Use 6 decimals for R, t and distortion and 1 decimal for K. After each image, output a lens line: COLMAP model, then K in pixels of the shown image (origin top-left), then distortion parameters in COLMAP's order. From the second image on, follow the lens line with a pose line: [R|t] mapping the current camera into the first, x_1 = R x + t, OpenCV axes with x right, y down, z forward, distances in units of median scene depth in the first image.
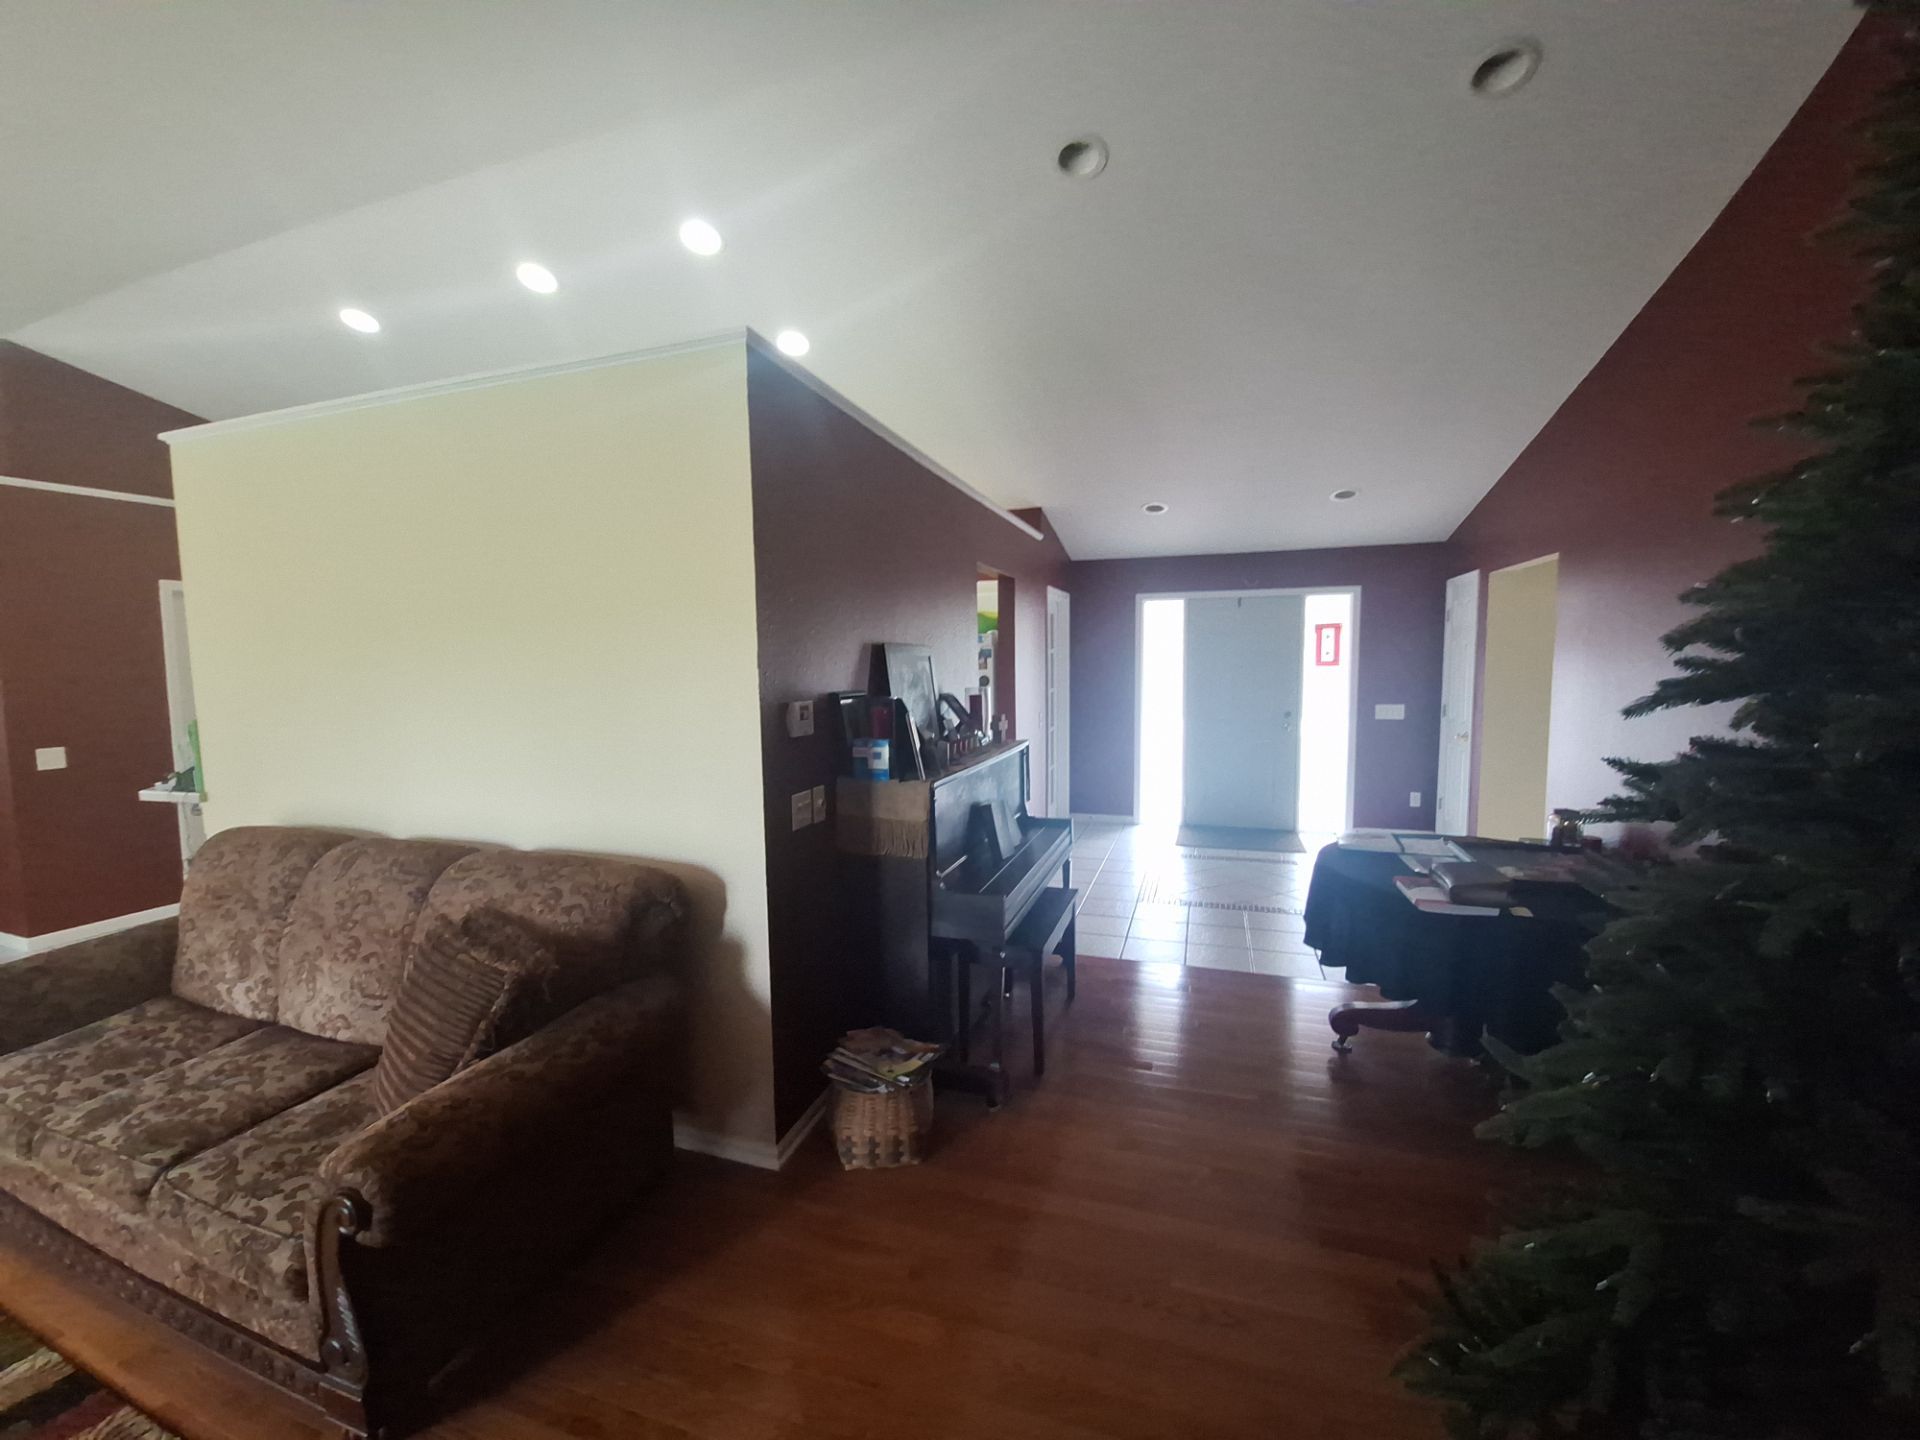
lens RADIAL K [[755.6, 0, 958.8], [0, 755.6, 722.9], [0, 0, 1]] dist [-0.022747, -0.002011]
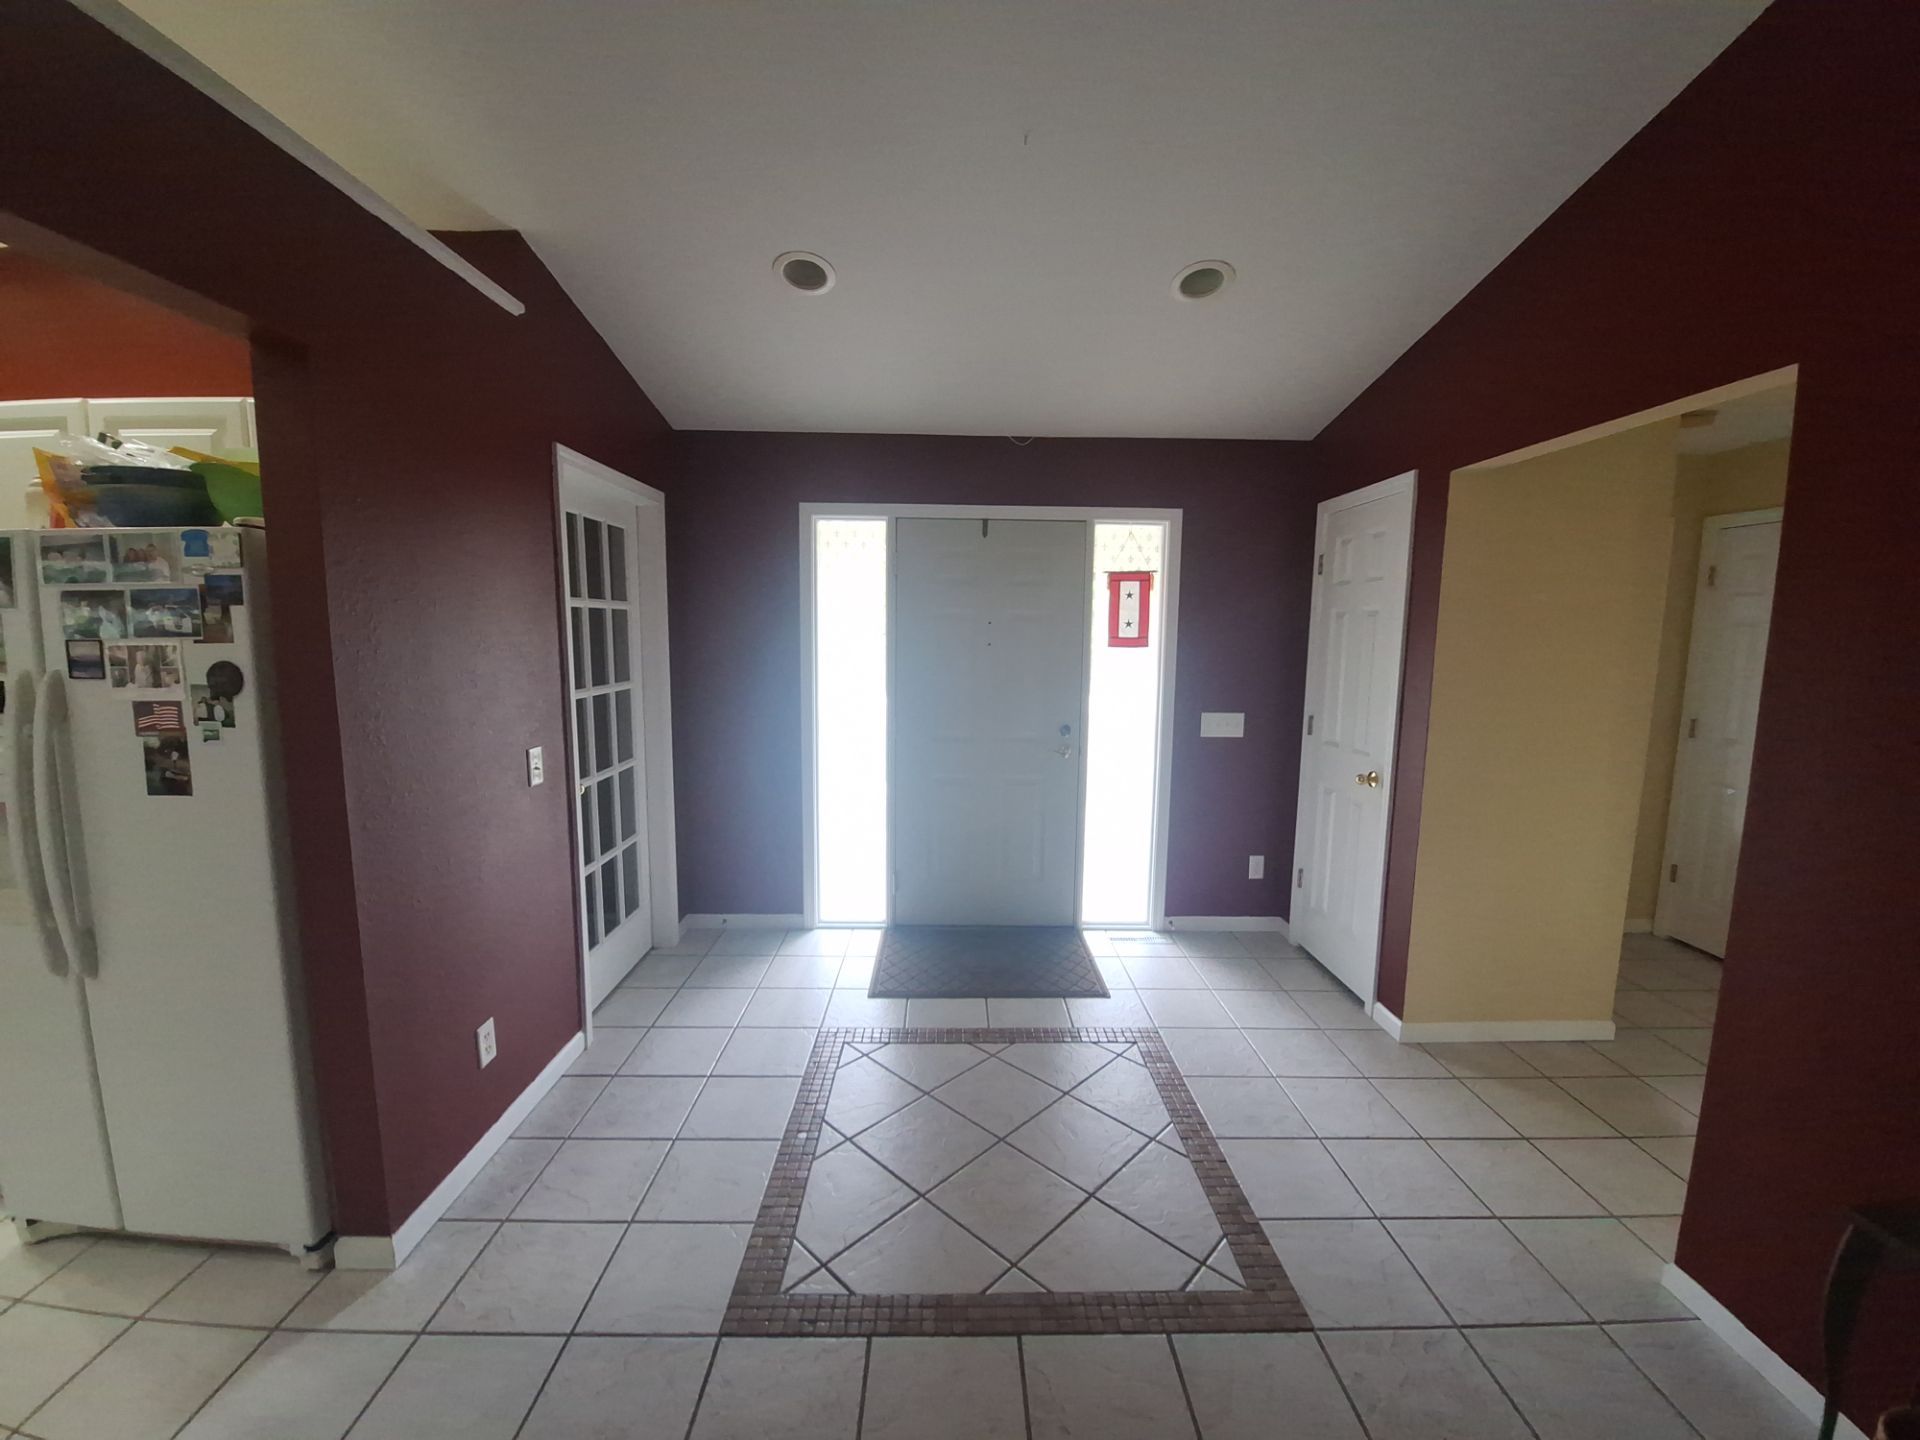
lens RADIAL K [[755.6, 0, 962.4], [0, 755.6, 720.9], [0, 0, 1]] dist [-0.022747, -0.002011]
pose [[0.939112, -0.017069, 0.343187, 0.174217], [0.006092, 0.999435, 0.033041, -0.039051], [-0.343557, -0.028938, 0.938686, 0.506826]]
